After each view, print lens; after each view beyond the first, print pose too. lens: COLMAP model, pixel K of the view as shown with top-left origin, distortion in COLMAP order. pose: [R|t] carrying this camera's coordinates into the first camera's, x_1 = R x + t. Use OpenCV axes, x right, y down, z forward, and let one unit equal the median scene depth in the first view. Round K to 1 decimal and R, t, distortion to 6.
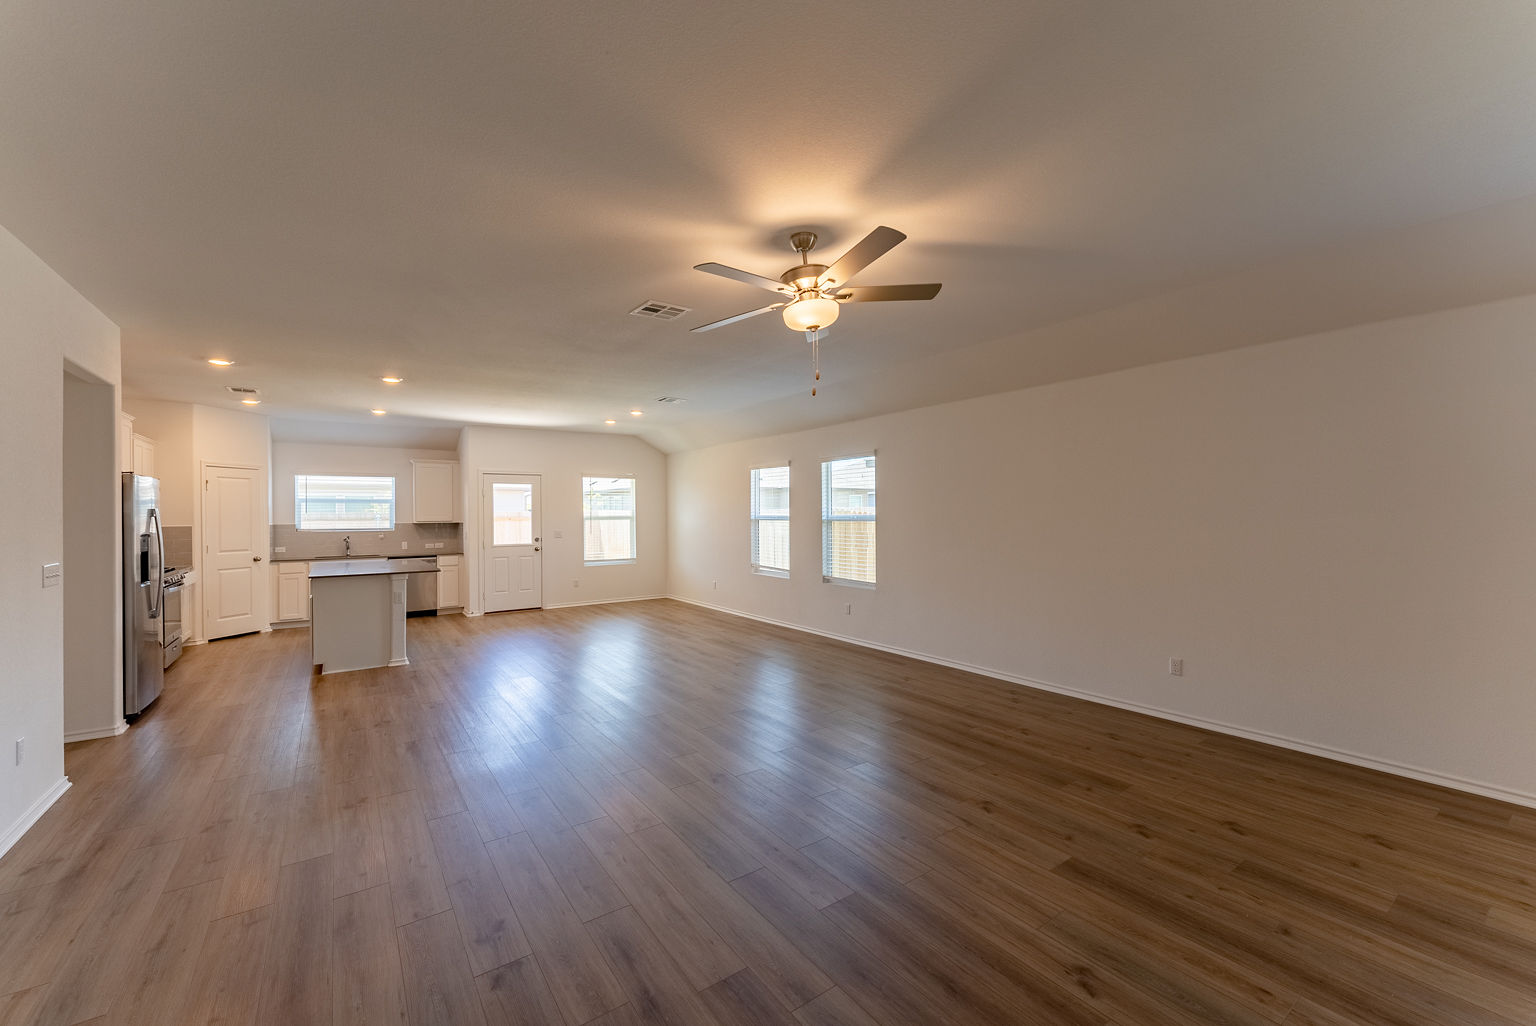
lens RADIAL K [[618.7, 0, 761.5], [0, 618.7, 516.4], [0, 0, 1]] dist [-0.000039, -0.000438]
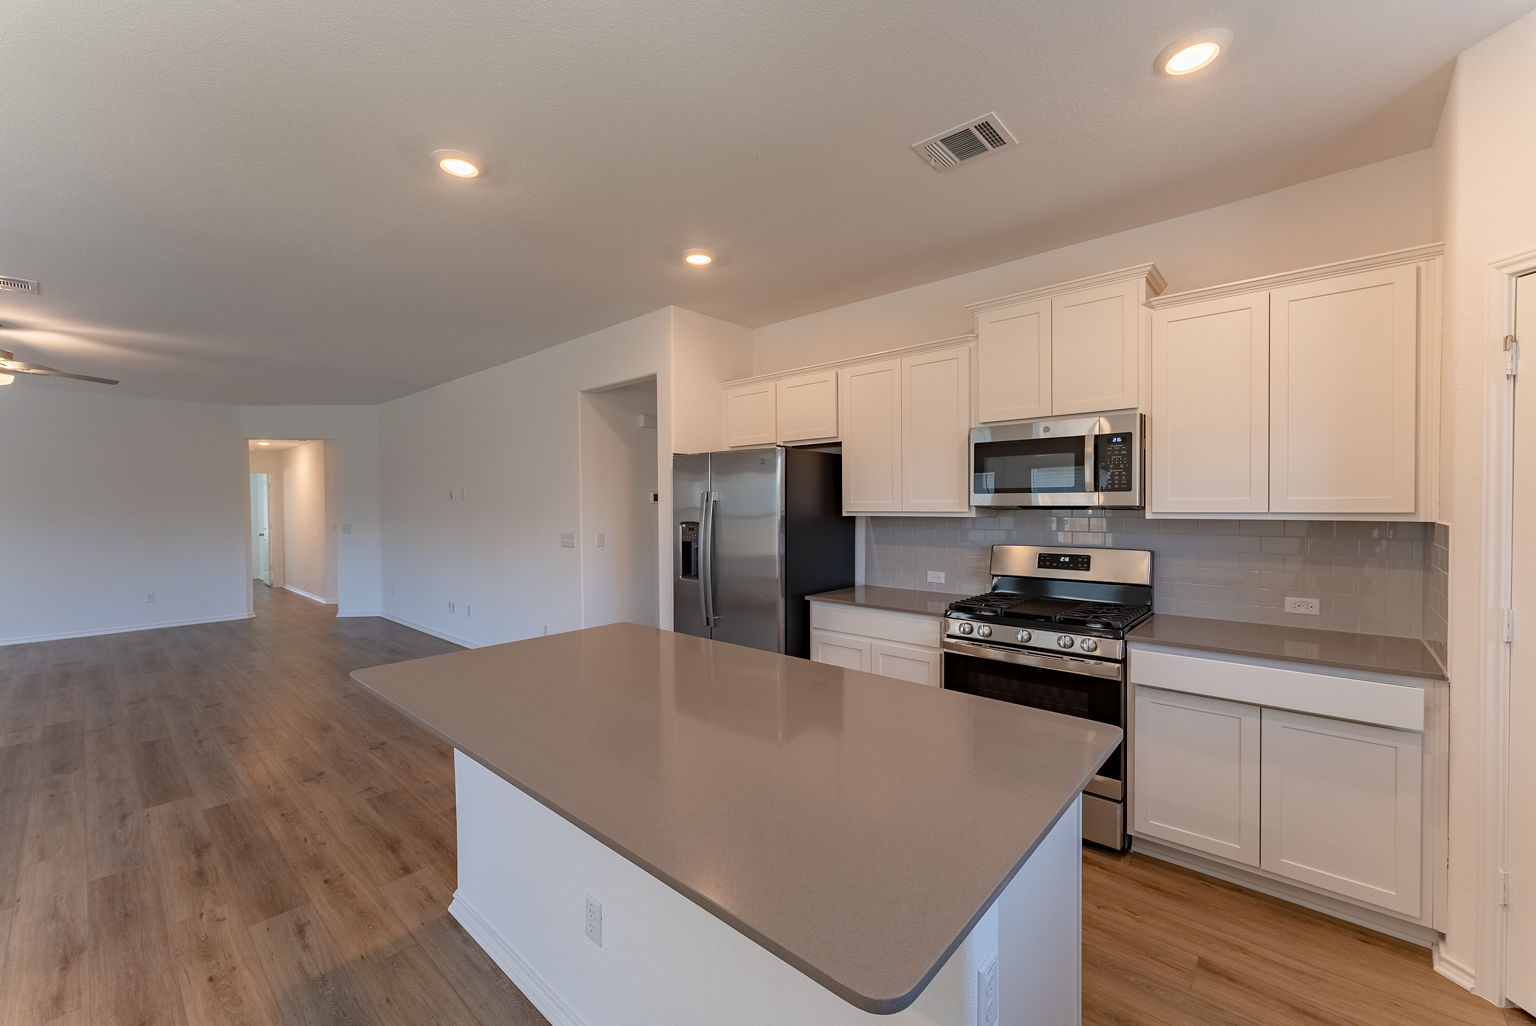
lens RADIAL K [[618.7, 0, 761.5], [0, 618.7, 516.4], [0, 0, 1]] dist [-0.000039, -0.000438]
pose [[-0.973741, 0.014083, -0.227224, -0.481713], [0.010673, 0.999811, 0.016228, 0.005439], [0.227409, 0.013377, -0.973707, 0.999235]]
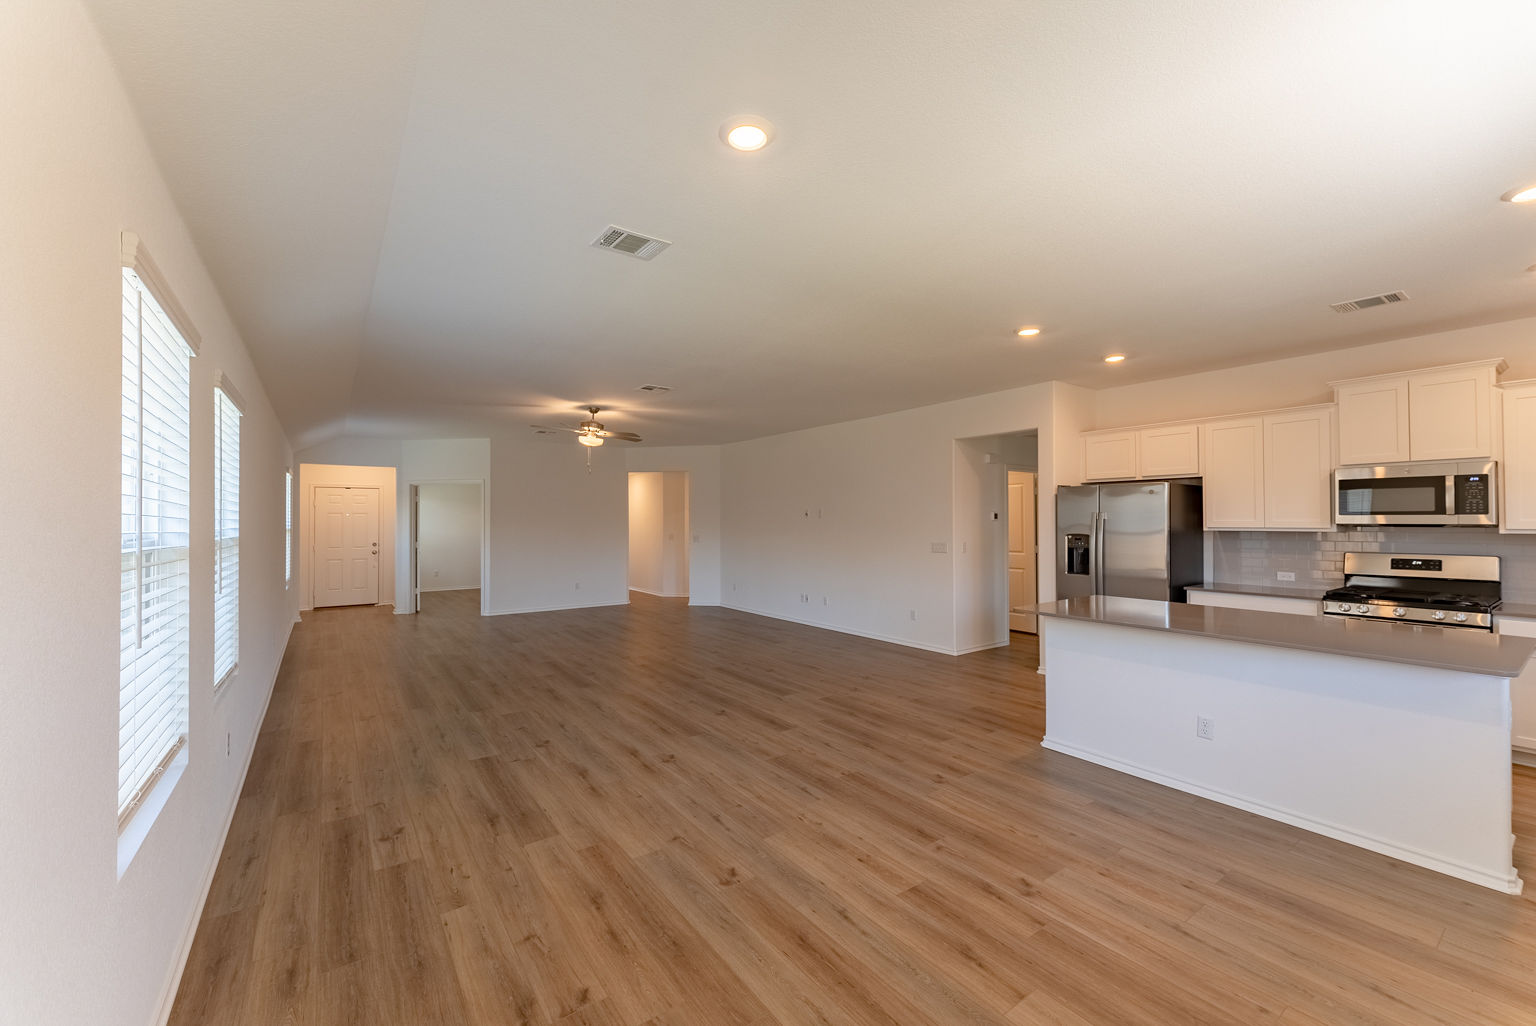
lens RADIAL K [[618.7, 0, 761.5], [0, 618.7, 516.4], [0, 0, 1]] dist [-0.000039, -0.000438]
pose [[-0.999922, 0.004604, -0.011586, -0.192433], [0.004750, 0.999908, -0.012672, 0.004495], [0.011526, -0.012726, -0.999853, 1.187496]]
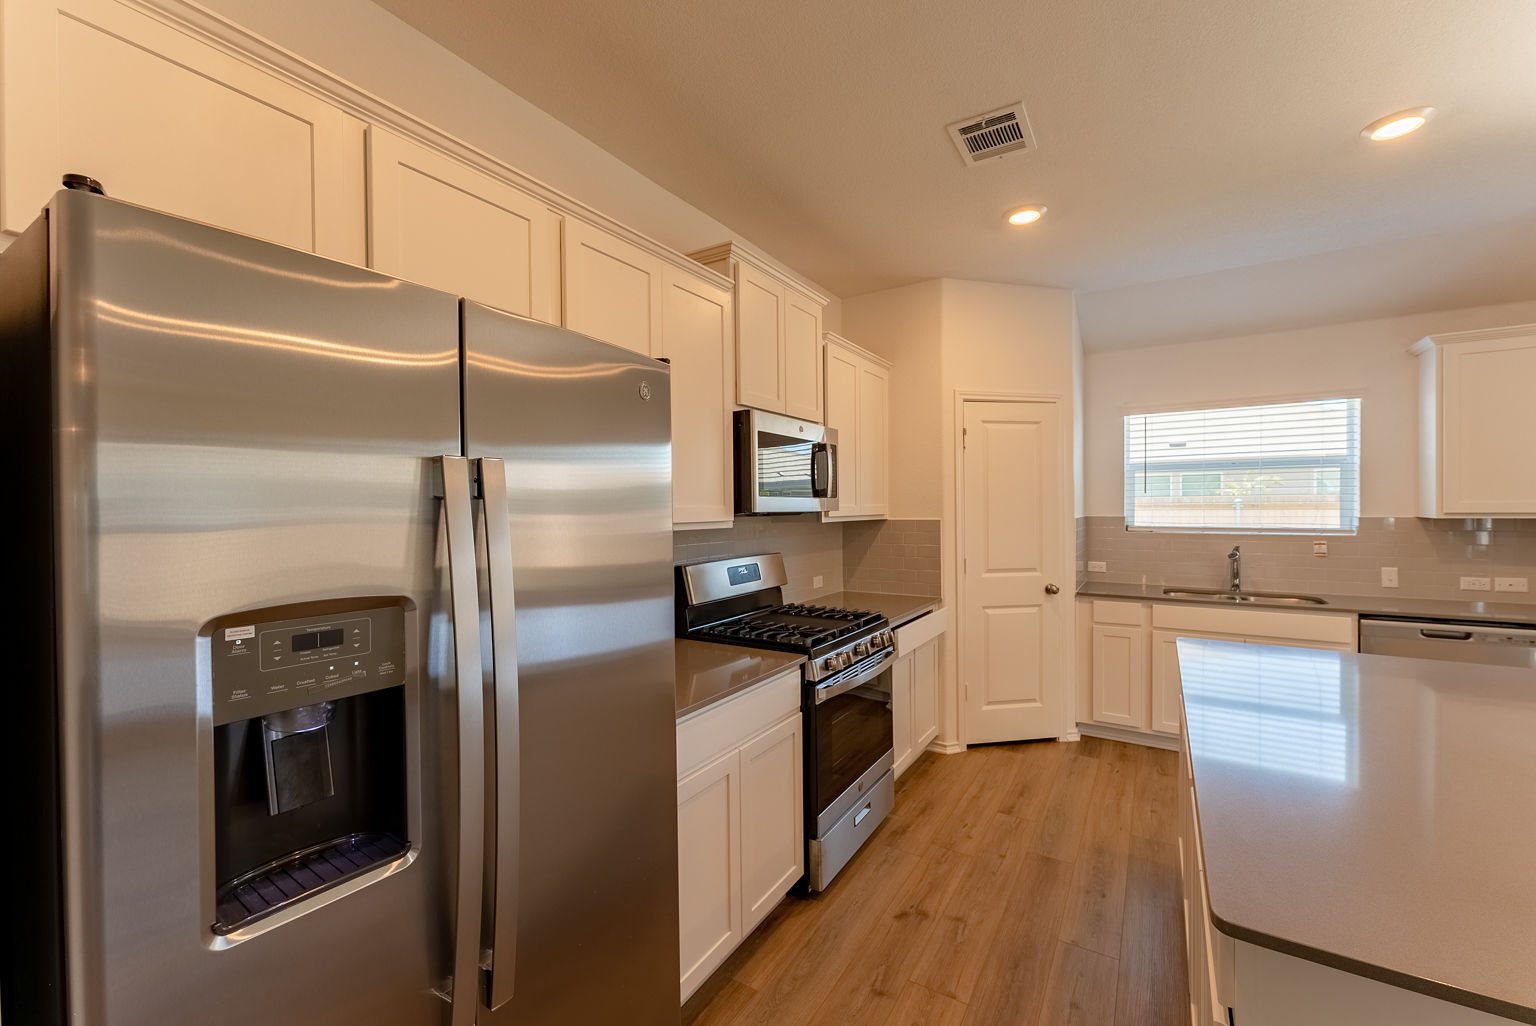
lens RADIAL K [[622.7, 0, 775.5], [0, 622.7, 505.7], [0, 0, 1]] dist [0.000598, -0.000101]
pose [[0.405020, 0.004896, -0.914295, -0.423107], [0.000812, 0.999983, 0.005714, 0.001467], [0.914307, -0.003056, 0.405009, 0.558383]]
